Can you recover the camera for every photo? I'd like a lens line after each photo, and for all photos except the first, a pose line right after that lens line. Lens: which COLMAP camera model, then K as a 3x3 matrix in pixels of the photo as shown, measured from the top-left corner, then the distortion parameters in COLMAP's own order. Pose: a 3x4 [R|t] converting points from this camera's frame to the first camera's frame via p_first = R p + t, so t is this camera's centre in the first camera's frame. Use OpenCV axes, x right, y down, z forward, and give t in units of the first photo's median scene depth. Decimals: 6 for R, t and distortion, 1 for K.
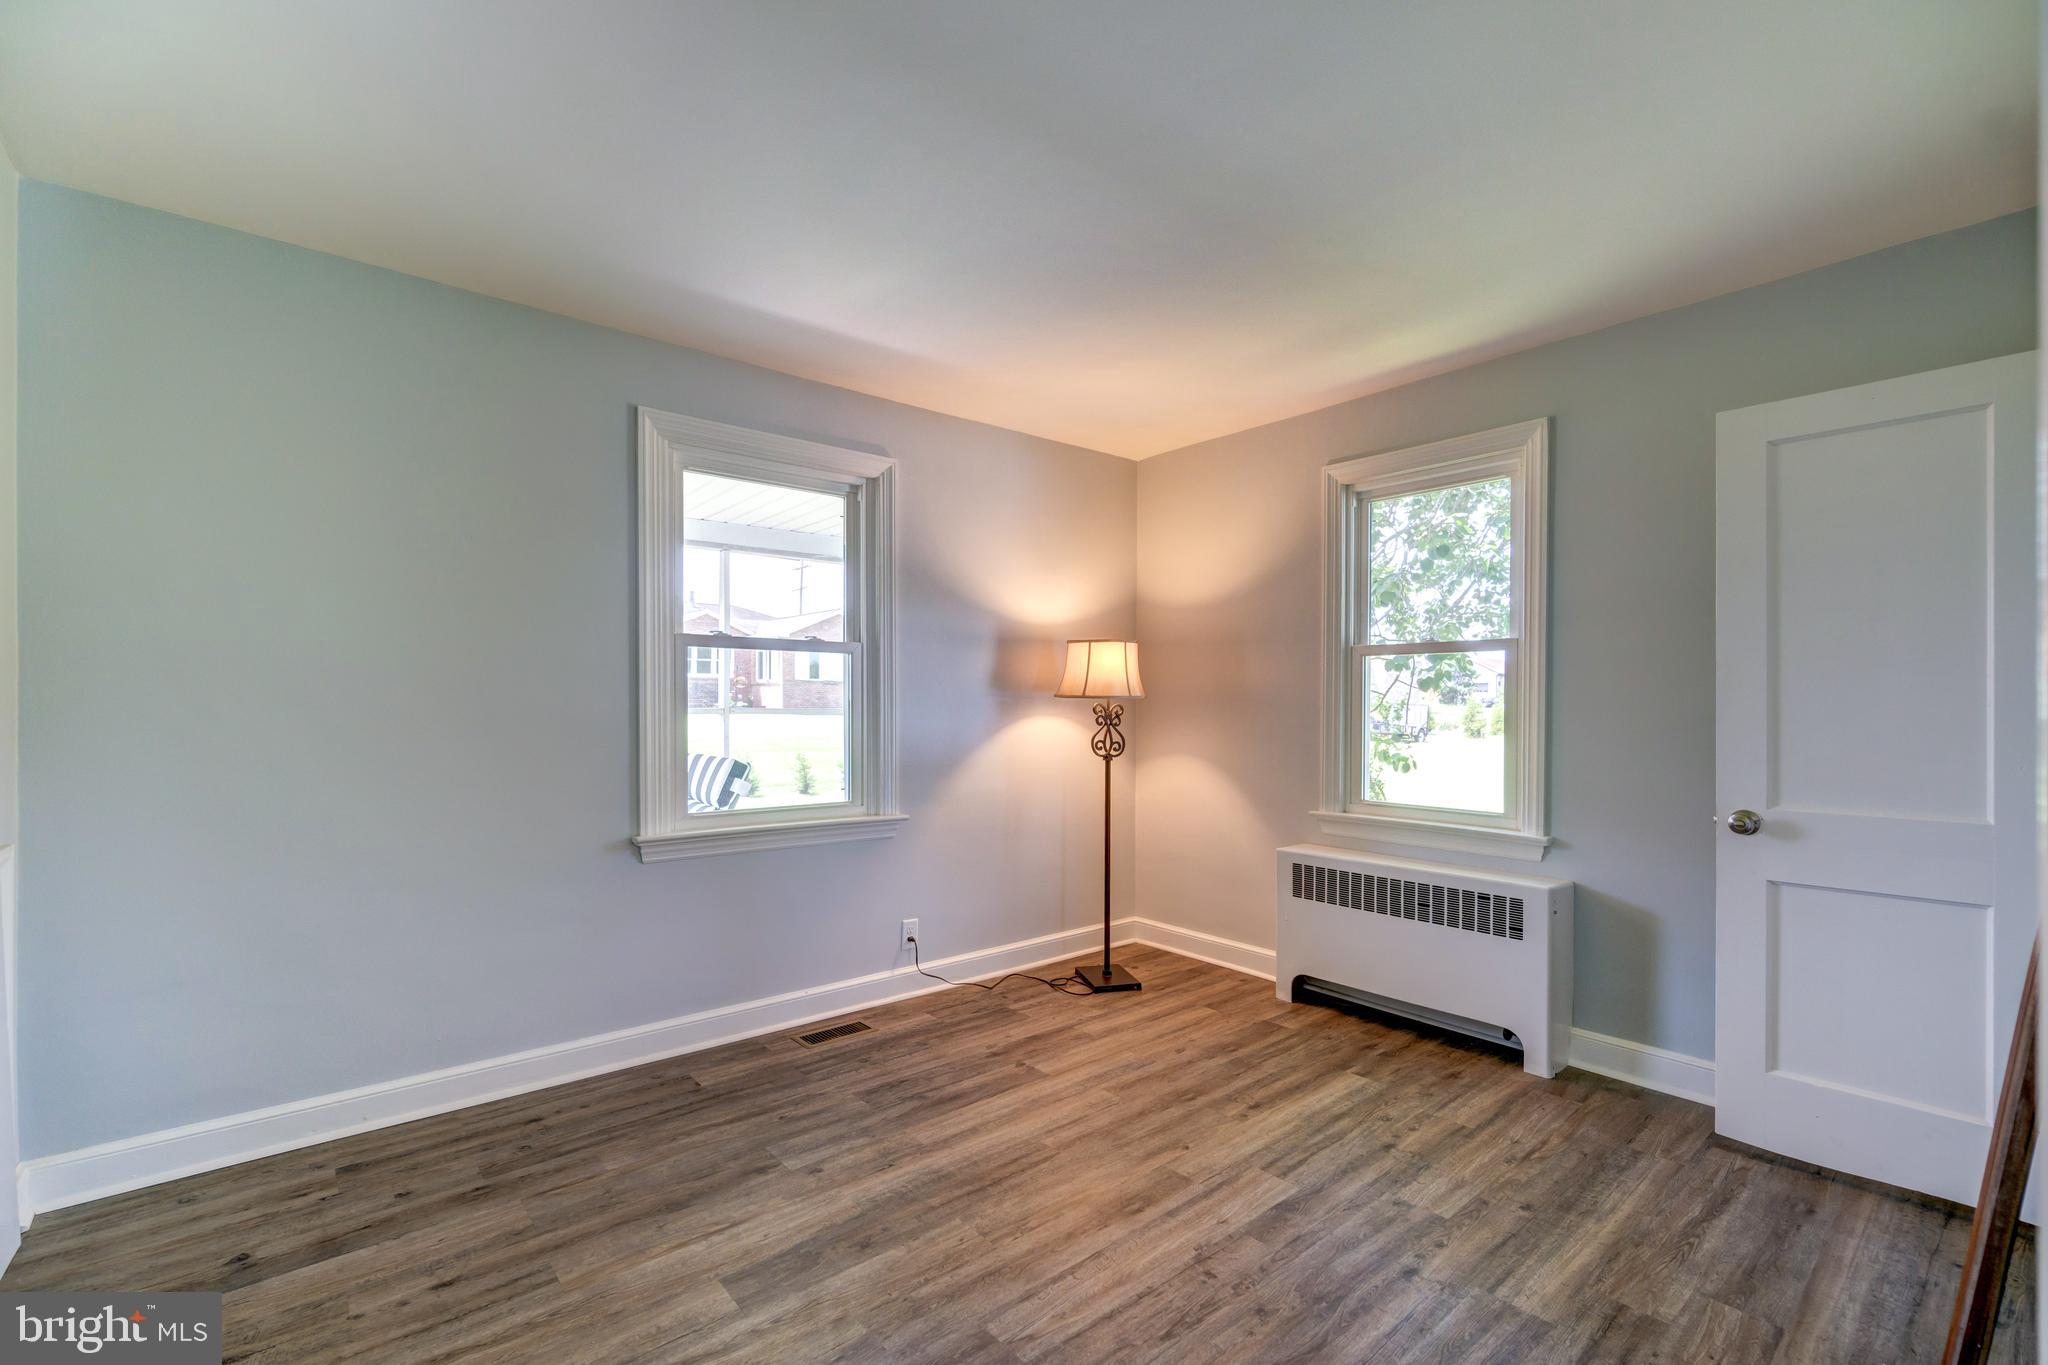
lens RADIAL K [[886.6, 0, 1001.8], [0, 886.6, 699.0], [0, 0, 1]] dist [-0.002477, -0.000381]
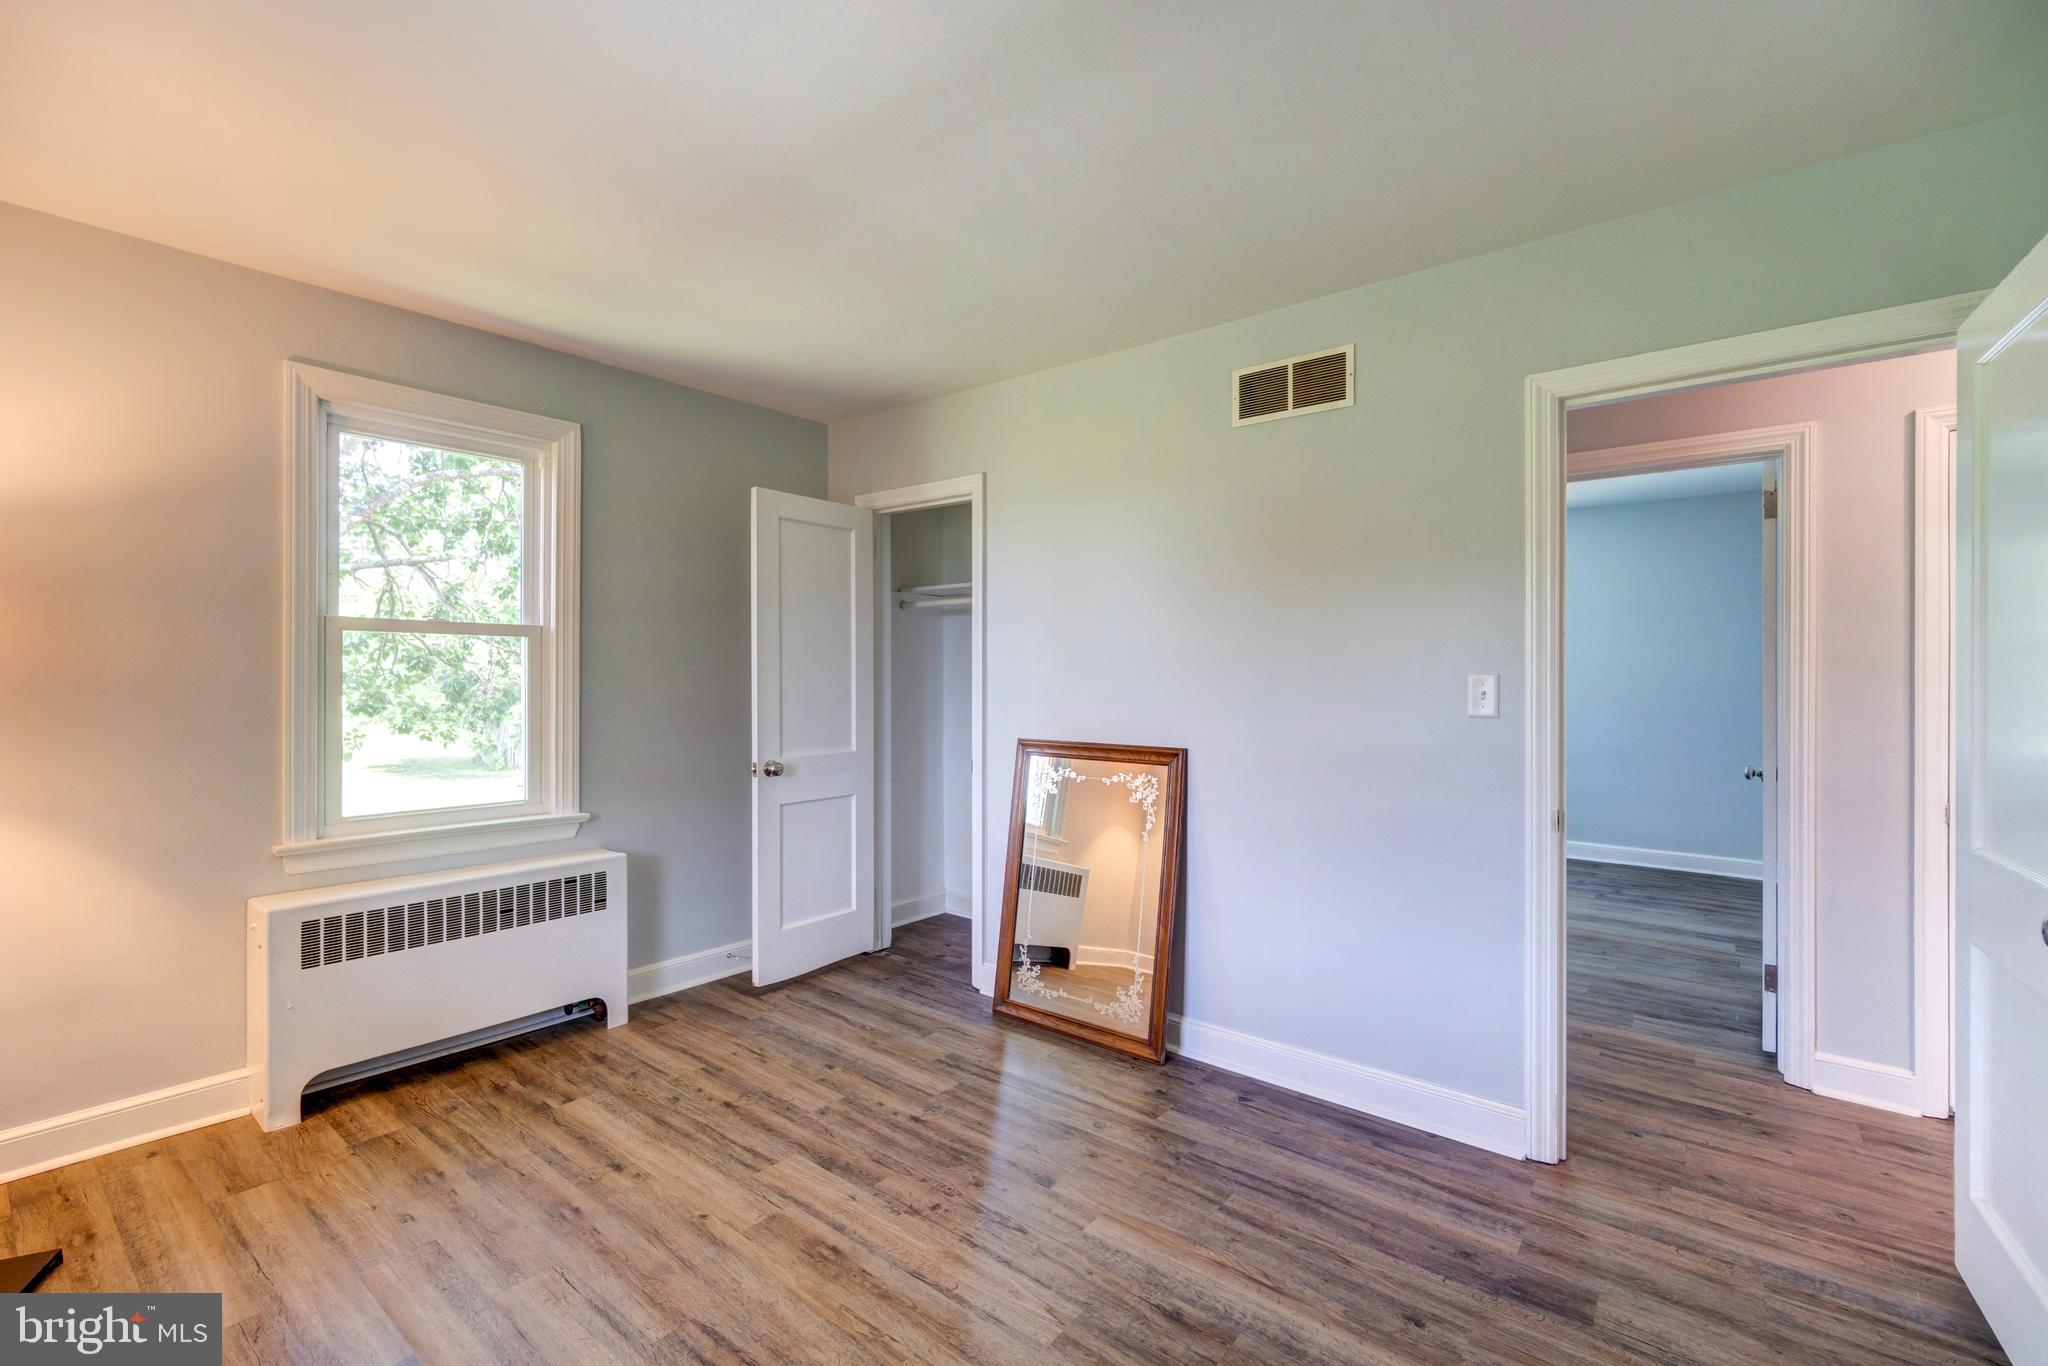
lens RADIAL K [[886.6, 0, 1005.4], [0, 886.6, 679.3], [0, 0, 1]] dist [-0.002477, -0.000381]
pose [[-0.187654, -0.003529, 0.982229, -0.588024], [-0.005386, 0.999982, 0.002563, -0.013913], [-0.982220, -0.004810, -0.187669, 0.752707]]
